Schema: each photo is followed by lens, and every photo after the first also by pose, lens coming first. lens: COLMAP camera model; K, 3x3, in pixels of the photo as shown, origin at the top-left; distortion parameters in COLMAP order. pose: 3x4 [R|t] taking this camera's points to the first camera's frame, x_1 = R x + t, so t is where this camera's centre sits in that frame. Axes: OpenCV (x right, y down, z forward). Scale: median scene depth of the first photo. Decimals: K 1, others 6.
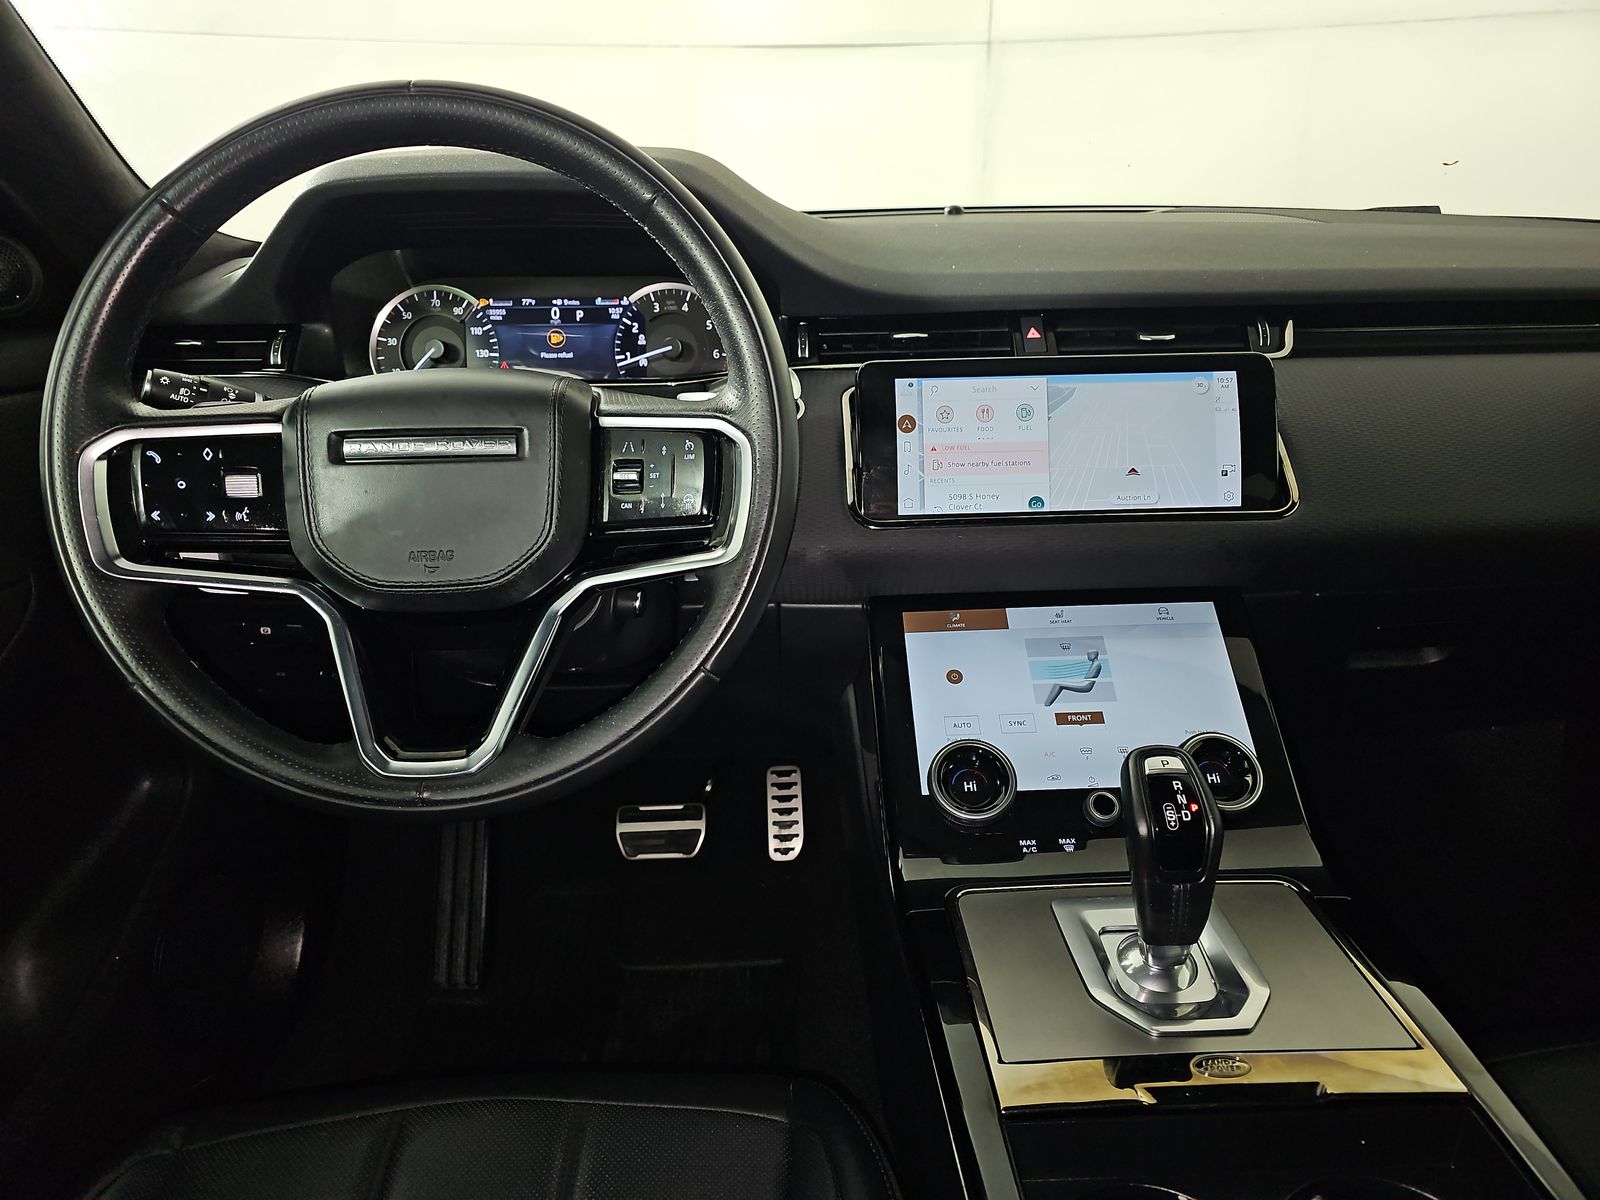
lens RADIAL K [[1076.3, 0, 797.7], [0, 1076.3, 654.2], [0, 0, 1]] dist [0.052729, -0.066688]
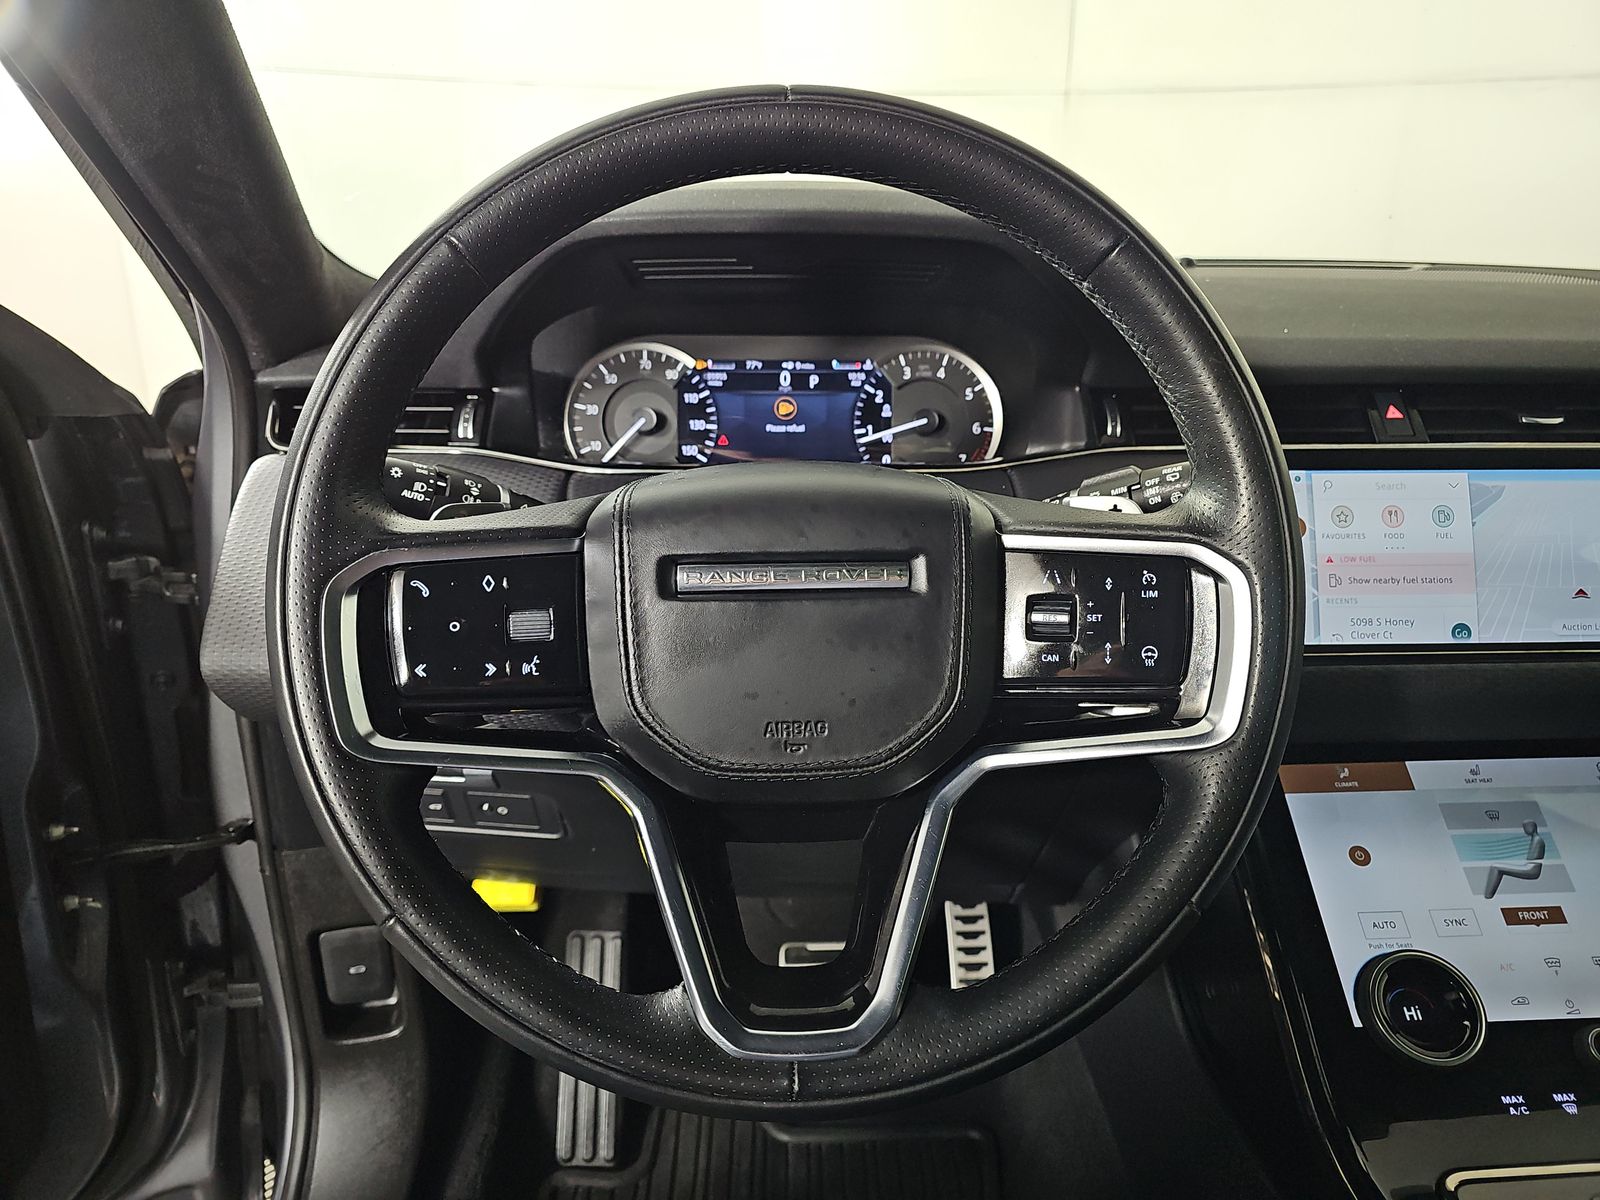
lens RADIAL K [[1088.8, 0, 798.0], [0, 1088.8, 626.1], [0, 0, 1]] dist [0.067985, -0.089875]
pose [[0.999873, 0.015104, 0.005127, -0.229763], [-0.014742, 0.997808, -0.064506, -0.075384], [-0.006090, 0.064422, 0.997904, 0.185035]]
